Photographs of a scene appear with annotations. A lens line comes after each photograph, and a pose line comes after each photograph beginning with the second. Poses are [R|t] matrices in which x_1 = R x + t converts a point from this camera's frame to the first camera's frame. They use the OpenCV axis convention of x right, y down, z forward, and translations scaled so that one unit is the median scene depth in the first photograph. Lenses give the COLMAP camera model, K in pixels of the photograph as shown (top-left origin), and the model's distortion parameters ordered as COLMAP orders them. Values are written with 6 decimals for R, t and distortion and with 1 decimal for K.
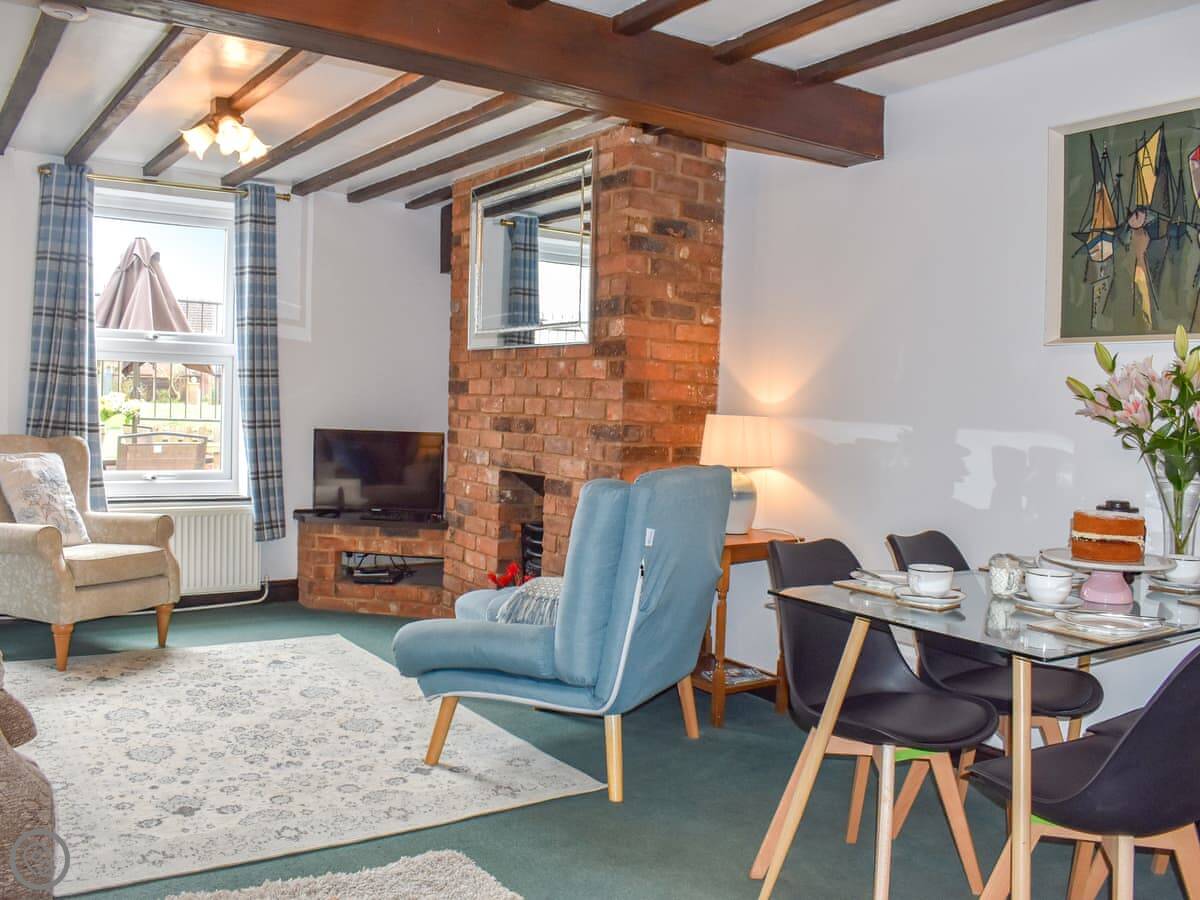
lens RADIAL K [[1040.2, 0, 578.6], [0, 1040.2, 445.1], [0, 0, 1]] dist [-0.068759, 0.000131]
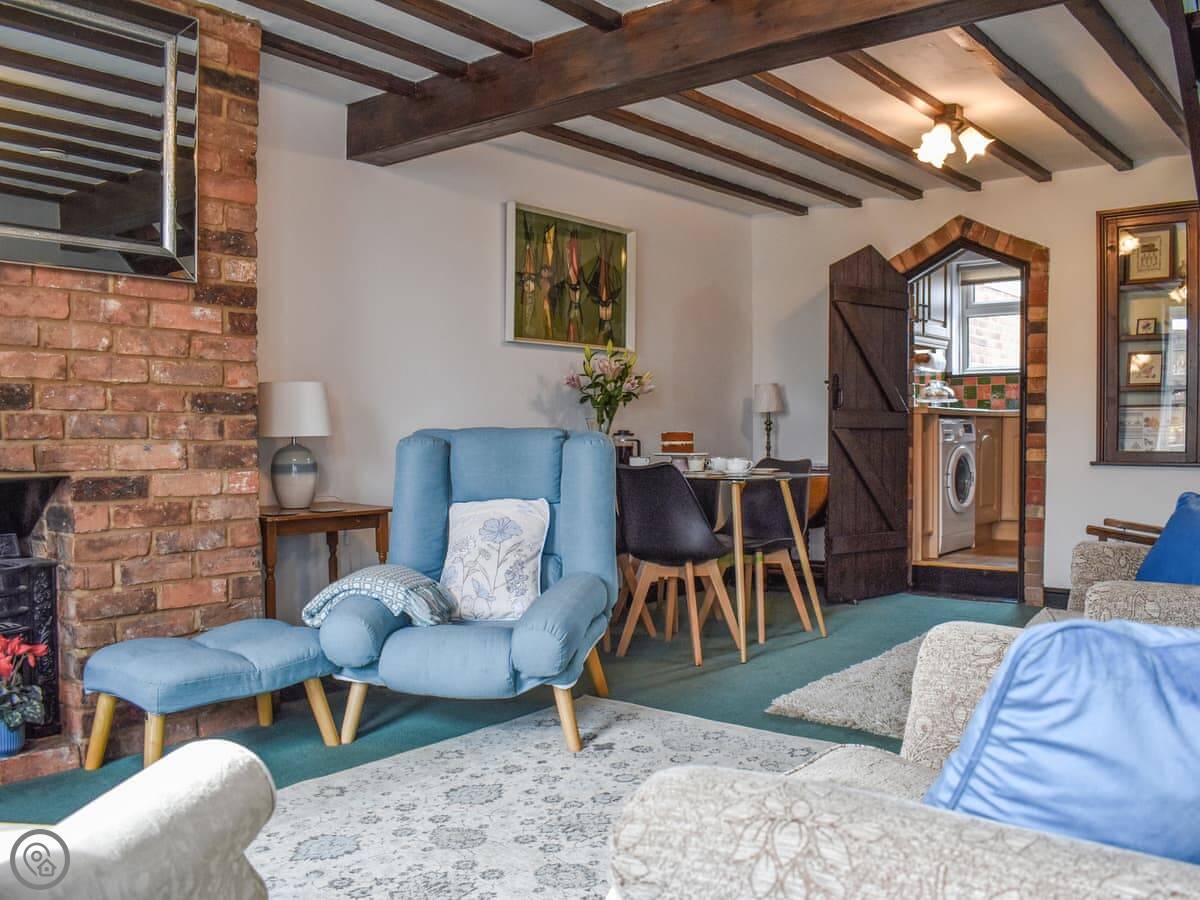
lens RADIAL K [[1112.1, 0, 597.9], [0, 1112.1, 435.5], [0, 0, 1]] dist [-0.091975, -0.008990]
pose [[-0.323771, -0.033572, 0.945540, -1.005147], [0.028767, 0.998559, 0.045305, -0.020036], [-0.945698, 0.041868, -0.322338, 1.192625]]
